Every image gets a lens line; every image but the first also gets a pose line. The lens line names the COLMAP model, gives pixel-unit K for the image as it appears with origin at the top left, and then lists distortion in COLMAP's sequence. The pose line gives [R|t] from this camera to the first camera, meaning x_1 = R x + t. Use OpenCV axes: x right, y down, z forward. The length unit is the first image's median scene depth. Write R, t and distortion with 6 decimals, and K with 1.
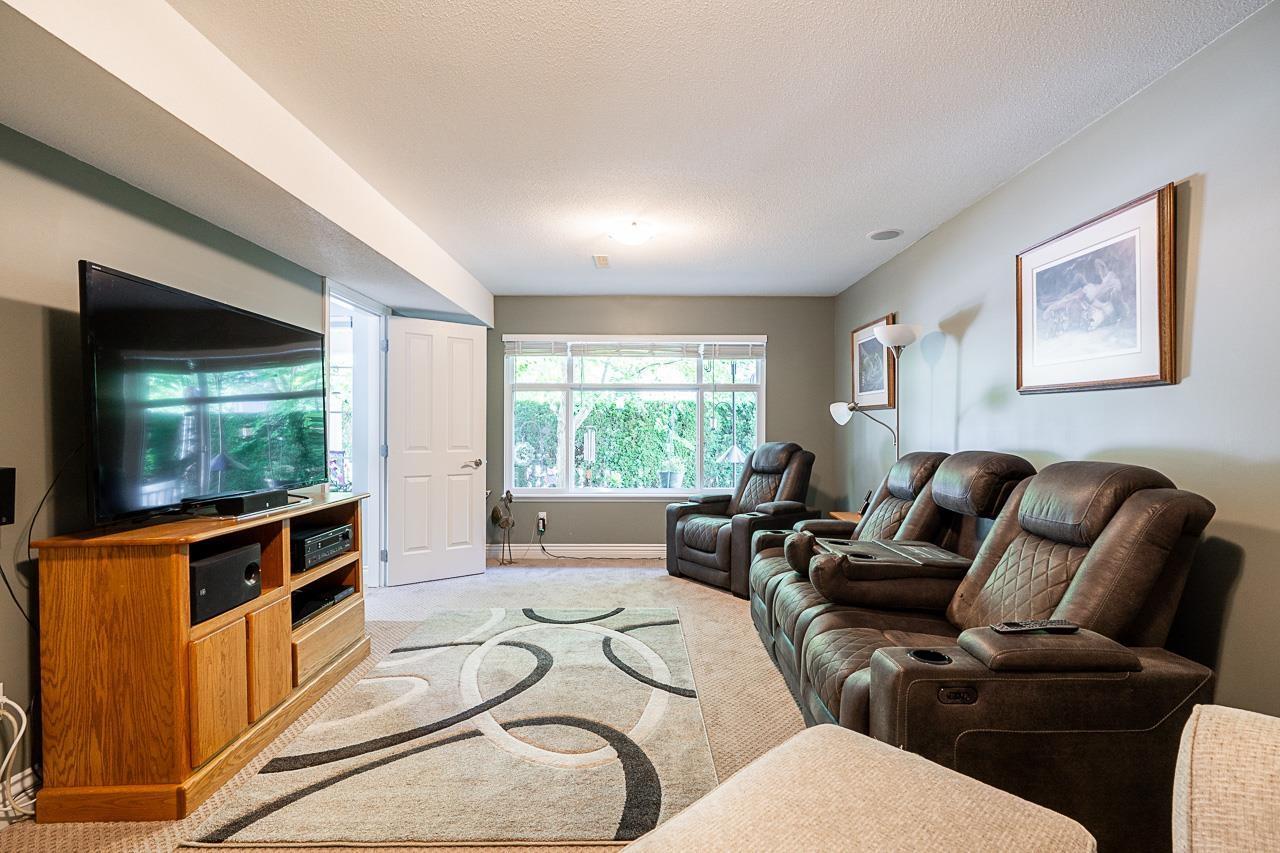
lens RADIAL K [[586.6, 0, 642.6], [0, 586.6, 430.1], [0, 0, 1]] dist [0.001555, 0.000055]
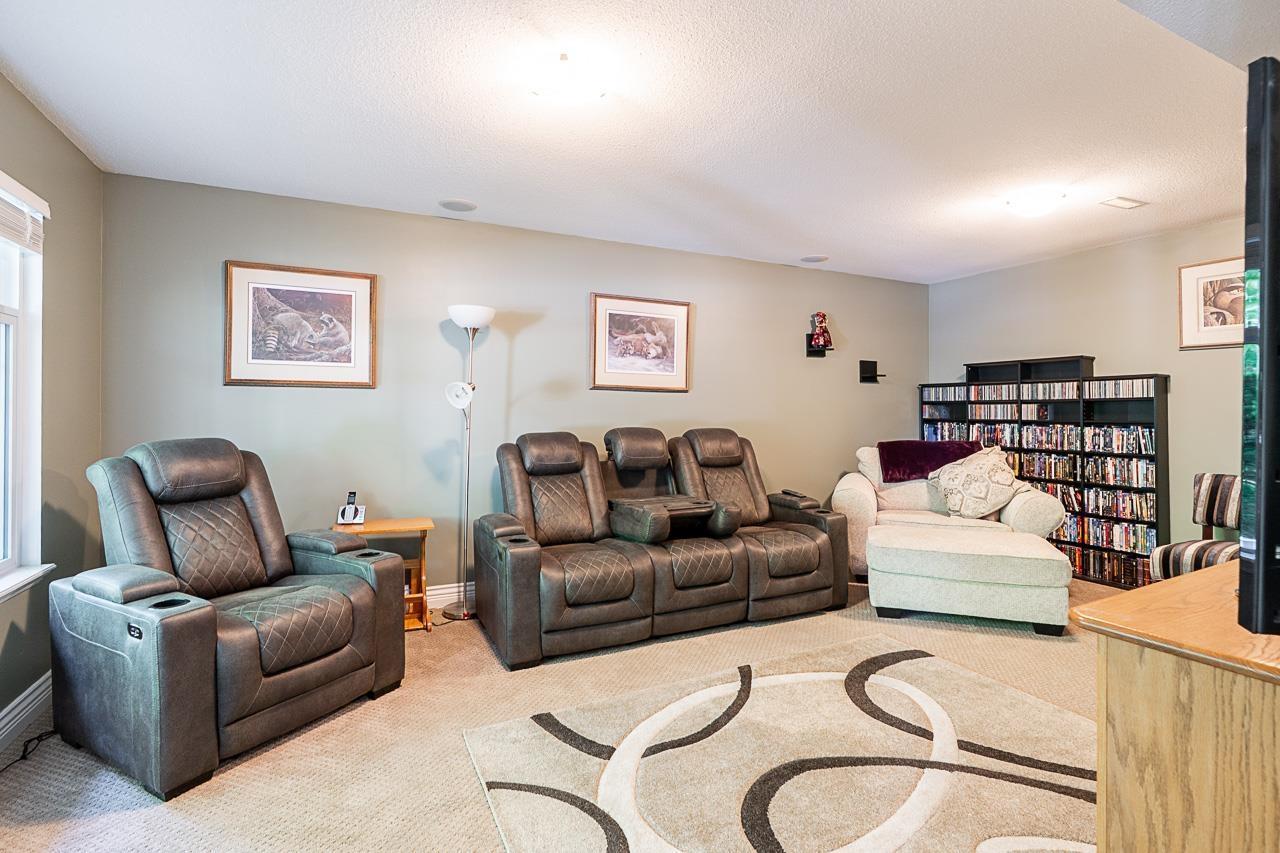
lens RADIAL K [[586.6, 0, 641.5], [0, 586.6, 413.6], [0, 0, 1]] dist [0.001555, 0.000055]
pose [[-0.429203, -0.000716, 0.903208, -0.874280], [0.007219, 0.999965, 0.004224, -0.007547], [-0.903179, 0.008333, -0.429182, 1.804524]]
